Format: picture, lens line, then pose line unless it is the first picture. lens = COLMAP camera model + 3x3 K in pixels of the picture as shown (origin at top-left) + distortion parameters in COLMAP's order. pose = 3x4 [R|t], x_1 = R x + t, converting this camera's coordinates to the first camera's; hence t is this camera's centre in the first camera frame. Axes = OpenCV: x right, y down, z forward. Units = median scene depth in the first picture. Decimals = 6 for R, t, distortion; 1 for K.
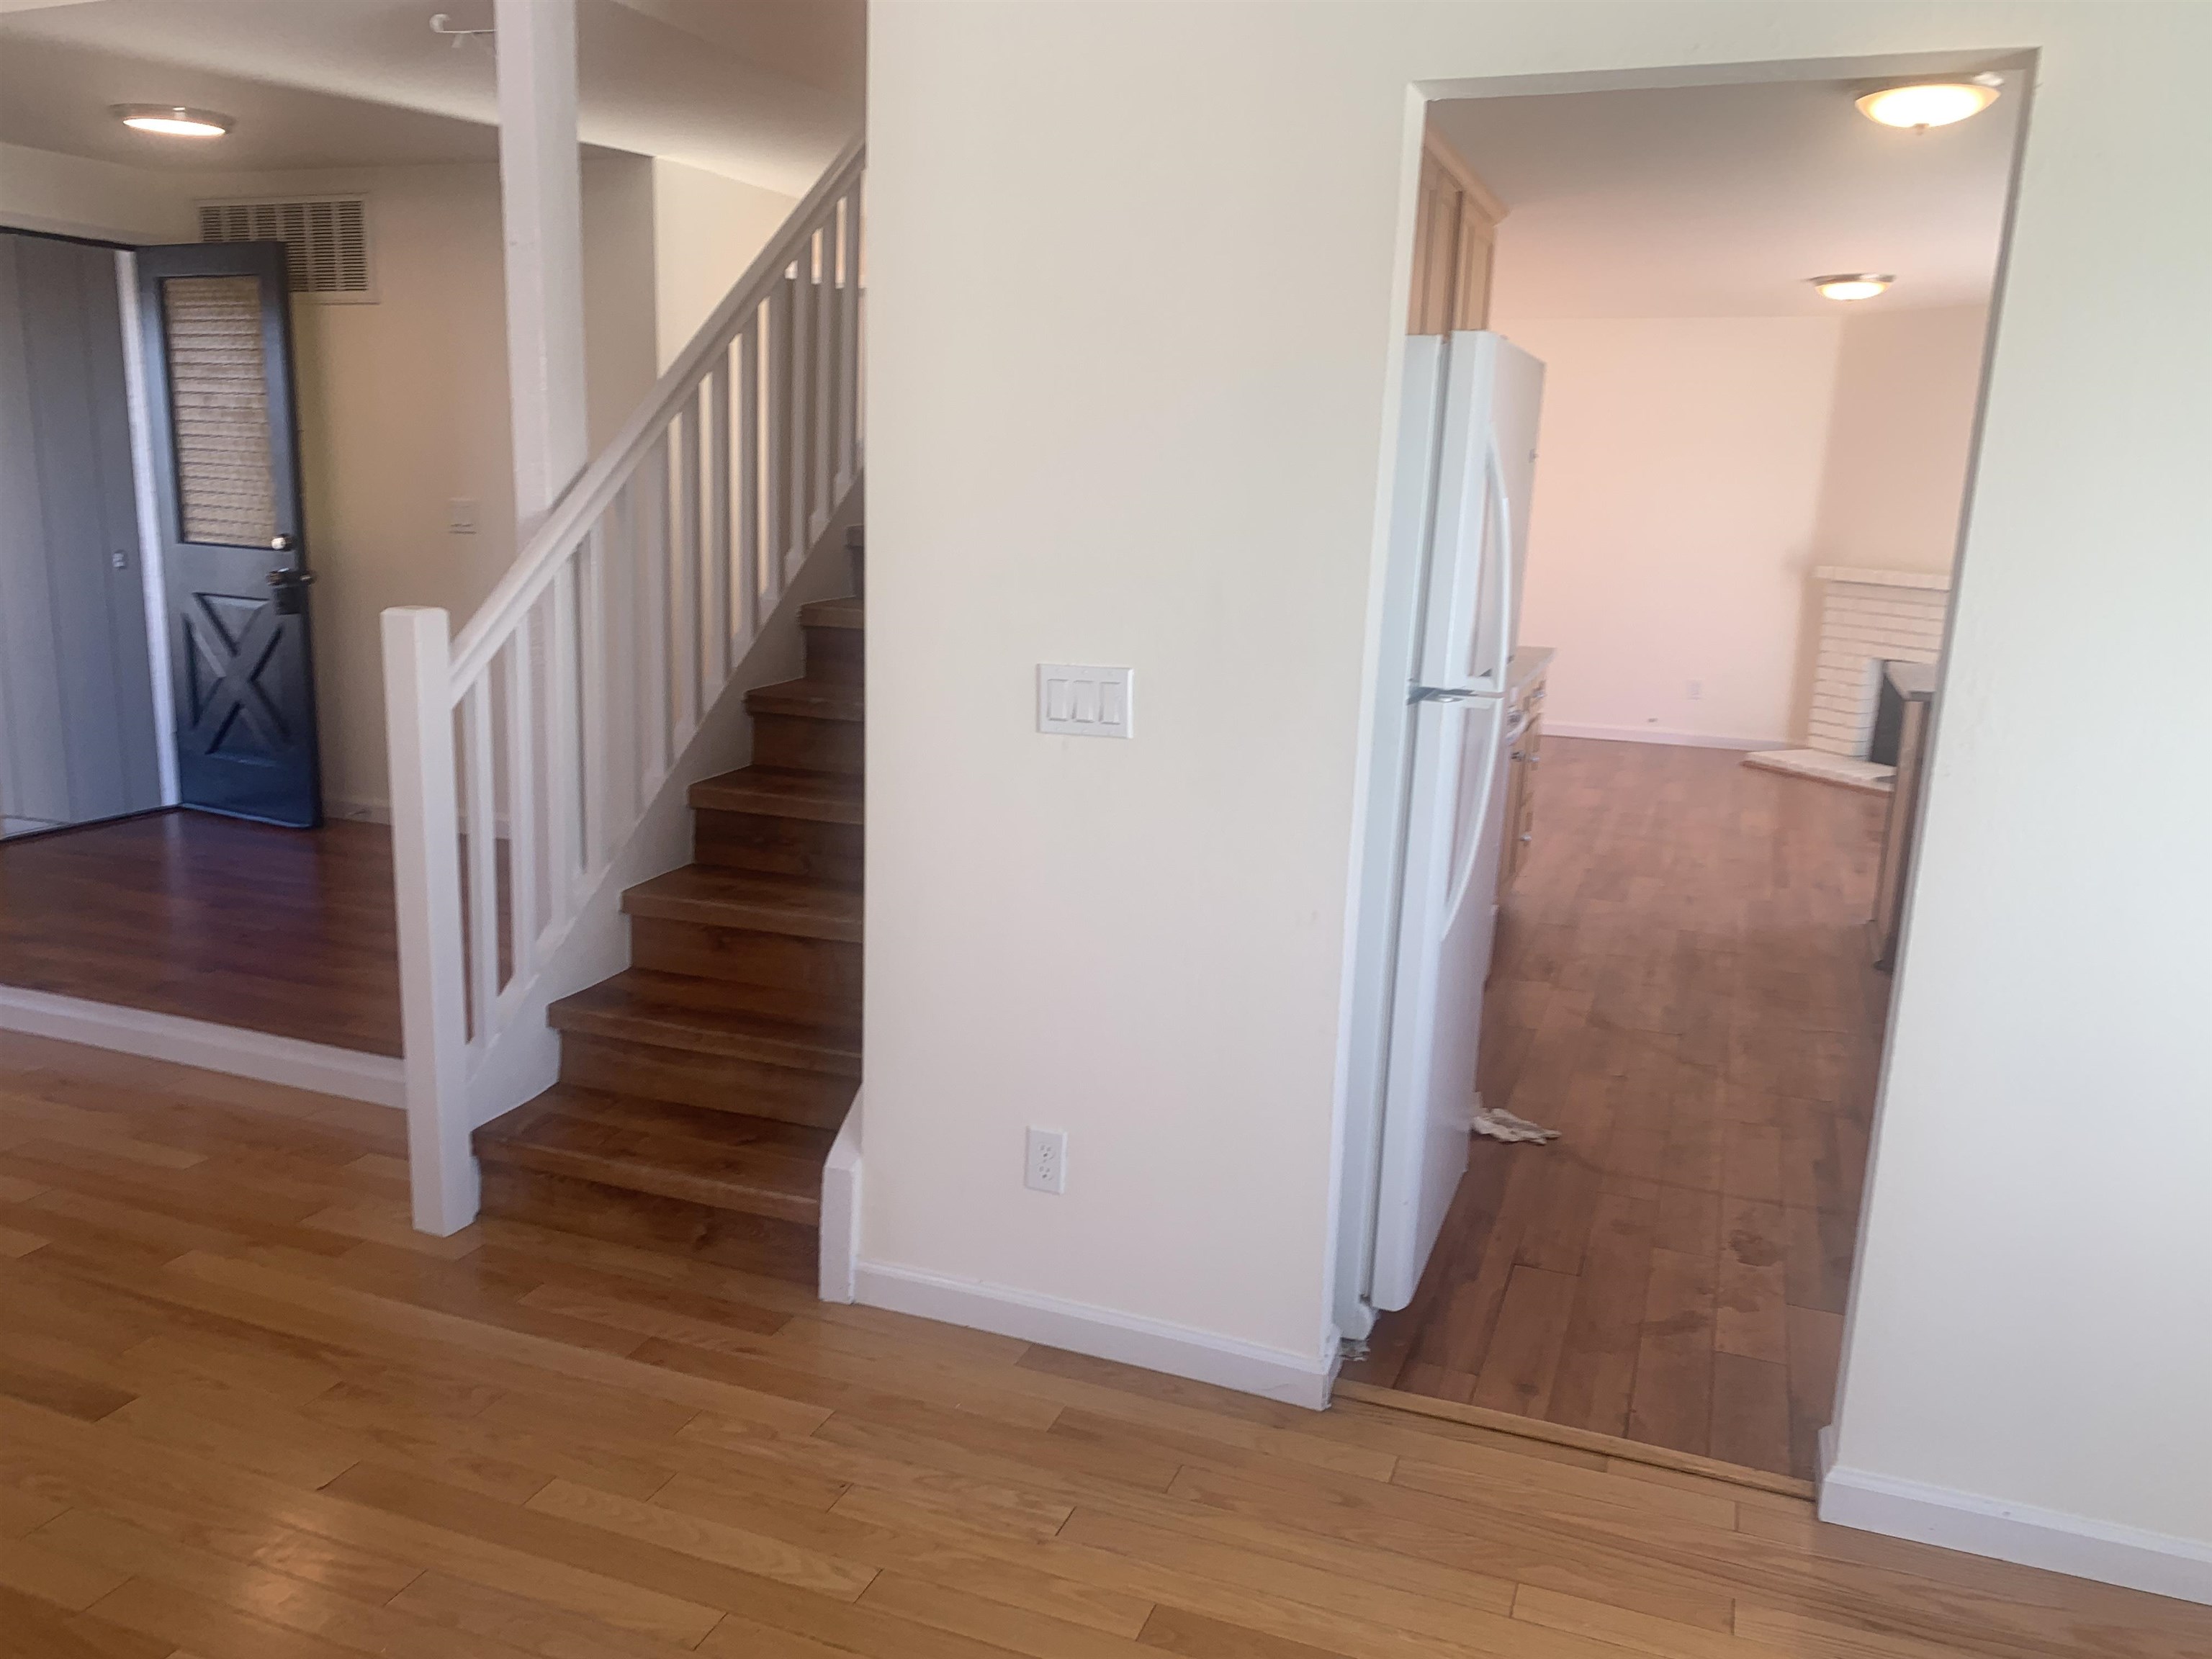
lens RADIAL K [[1677.4, 0, 1100.9], [0, 1677.4, 814.0], [0, 0, 1]] dist [0.007859, -0.018229]
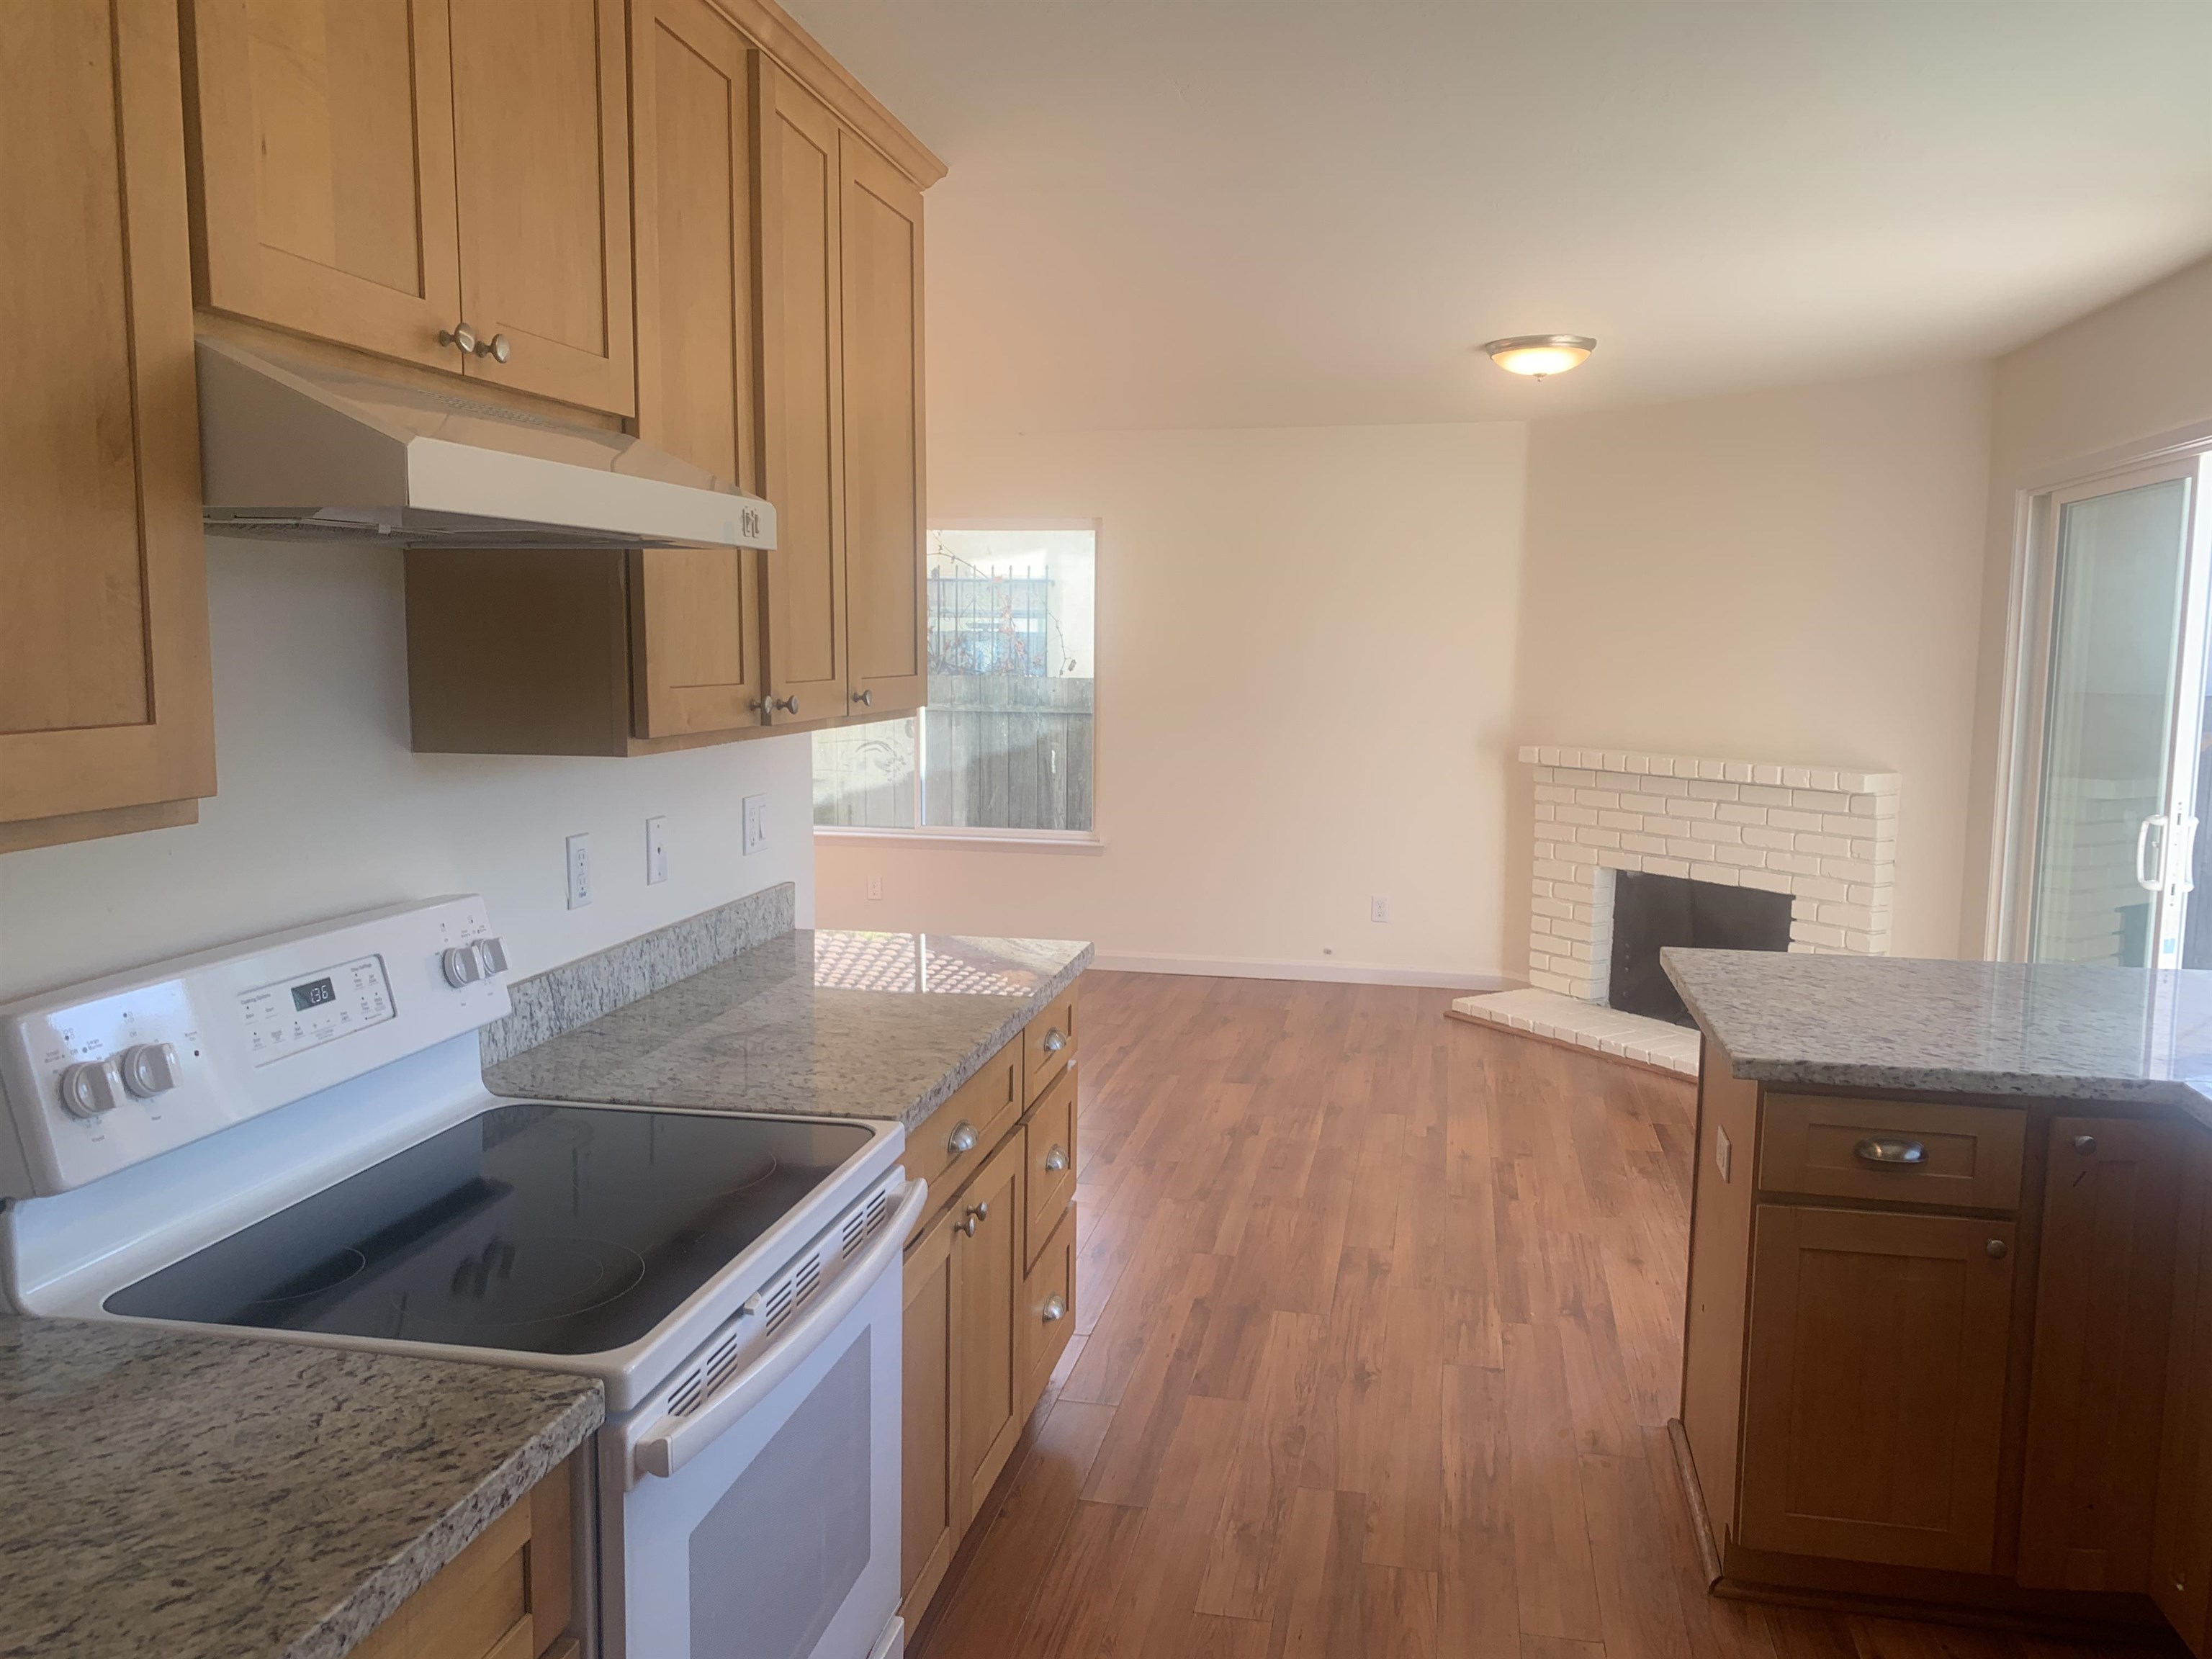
lens RADIAL K [[1677.4, 0, 1104.7], [0, 1677.4, 815.7], [0, 0, 1]] dist [0.007859, -0.018229]
pose [[0.986288, -0.044552, 0.158907, 0.139710], [0.059557, 0.994073, -0.090951, -0.067491], [-0.153913, 0.099167, 0.983095, 0.335019]]
